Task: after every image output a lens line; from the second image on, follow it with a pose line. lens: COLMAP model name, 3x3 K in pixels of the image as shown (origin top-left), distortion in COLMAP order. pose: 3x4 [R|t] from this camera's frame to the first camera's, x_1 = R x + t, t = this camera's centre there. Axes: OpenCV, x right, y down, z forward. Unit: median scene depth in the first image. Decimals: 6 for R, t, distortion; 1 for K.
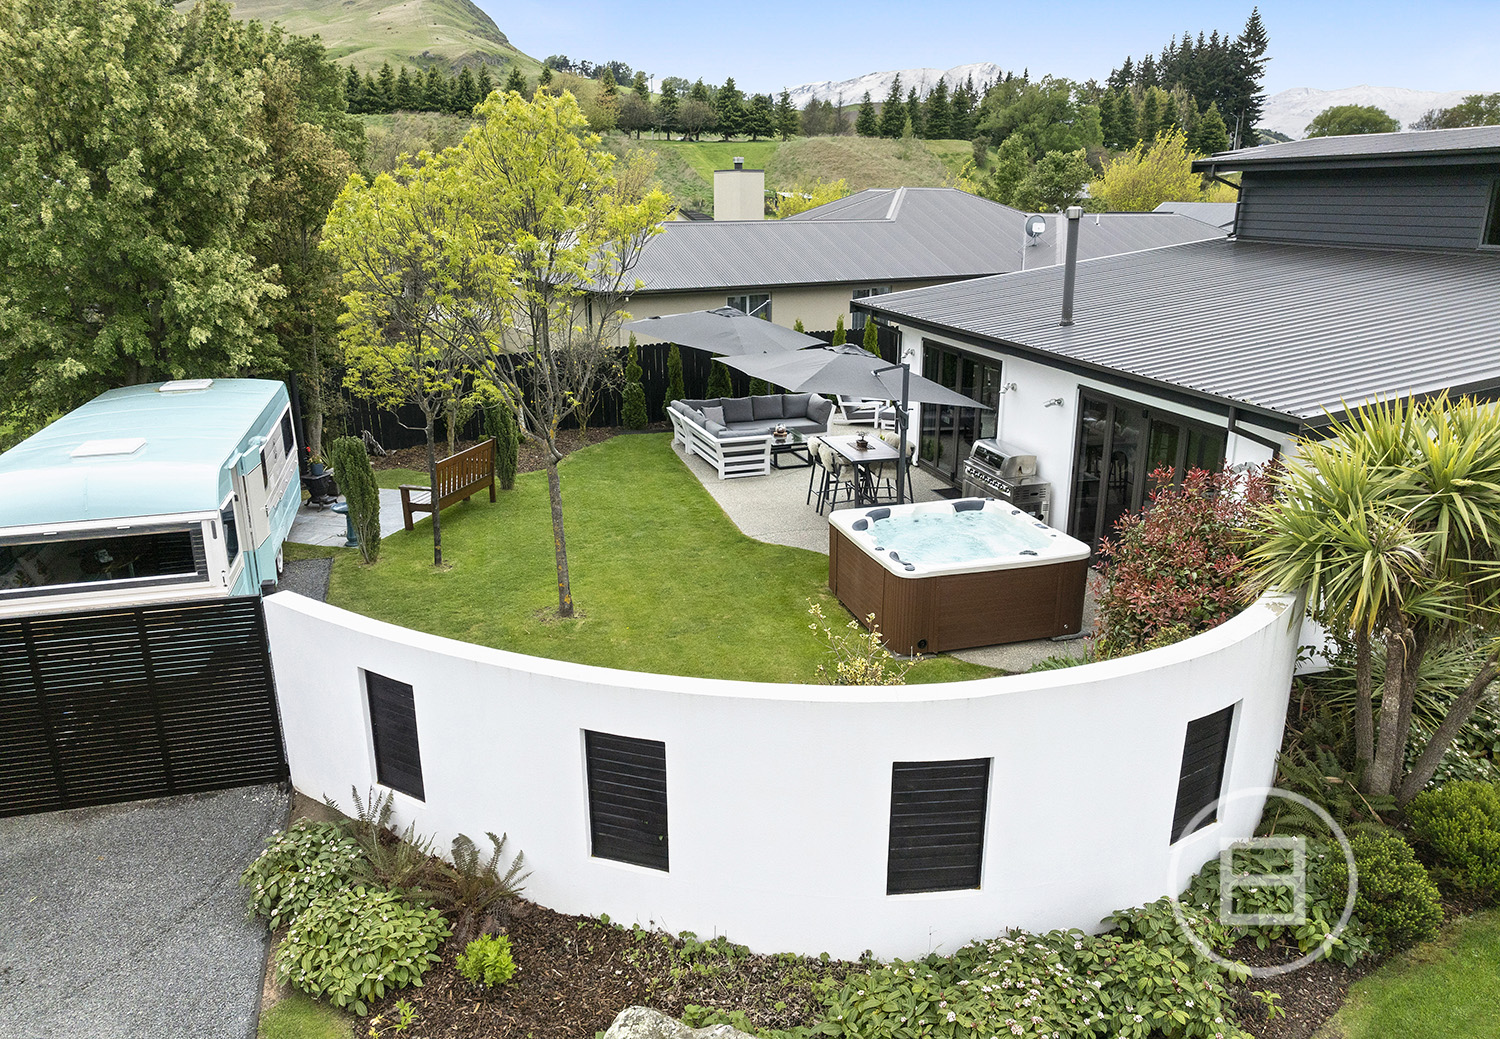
lens RADIAL K [[1167.3, 0, 750.0], [0, 1167.3, 519.5], [0, 0, 1]] dist [-0.054303, 0.041249]
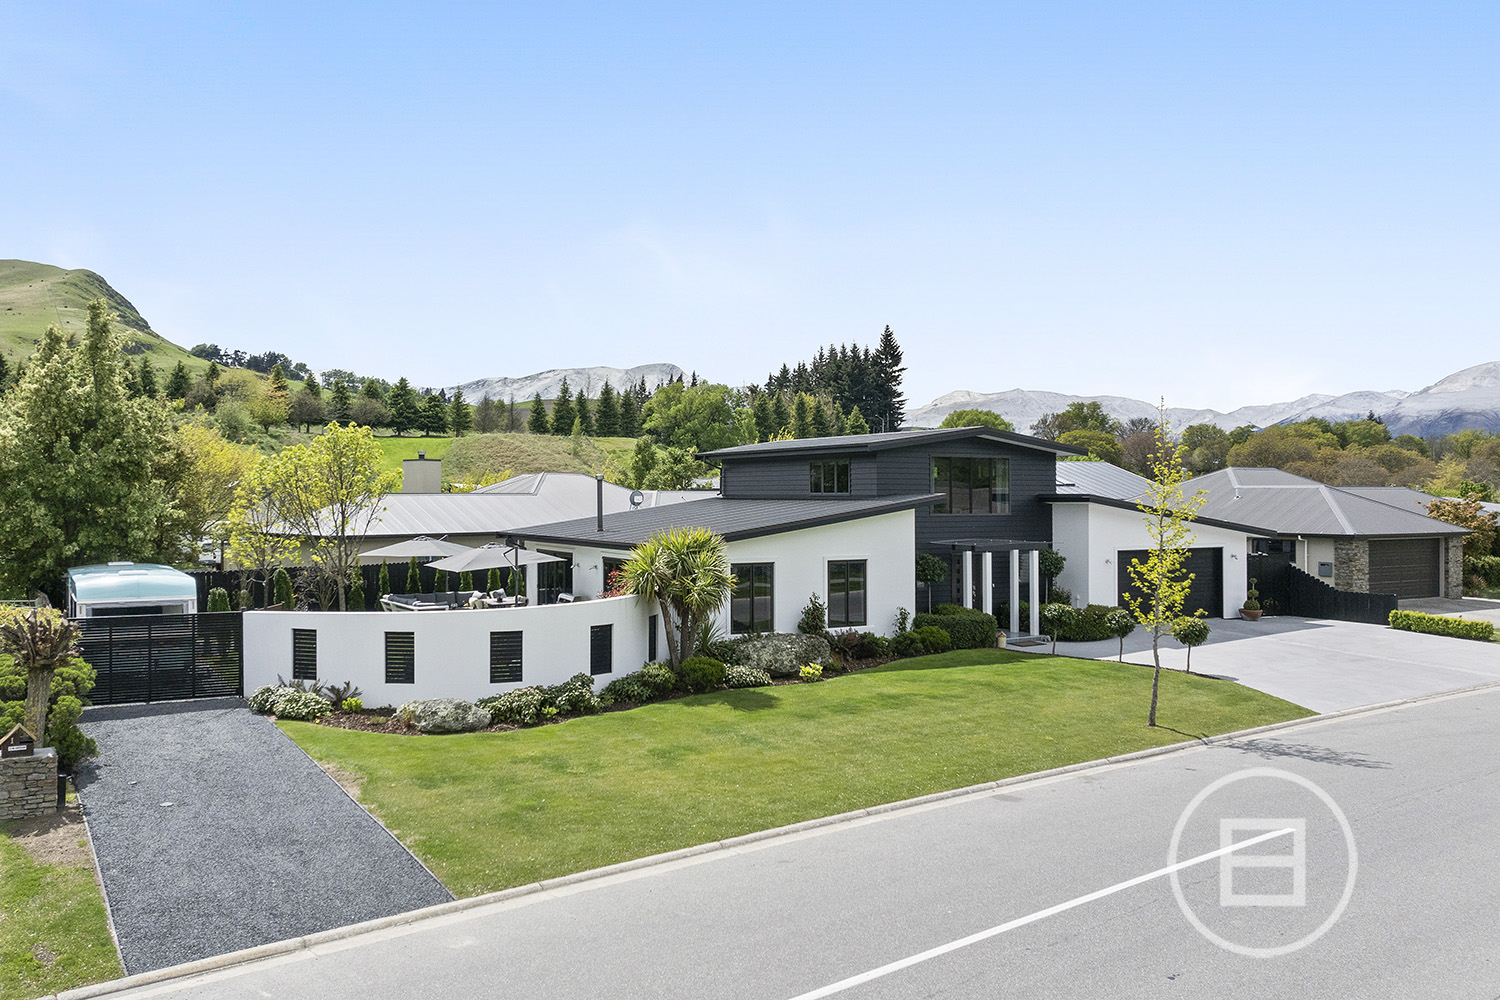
lens RADIAL K [[1300.9, 0, 750.0], [0, 1300.9, 500.0], [0, 0, 1]] dist [0.002755, 0.001050]
pose [[0.969169, 0.001149, 0.246396, -0.002826], [0.063917, 0.964586, -0.255907, 0.035833], [-0.237964, 0.263766, 0.934773, -0.113001]]
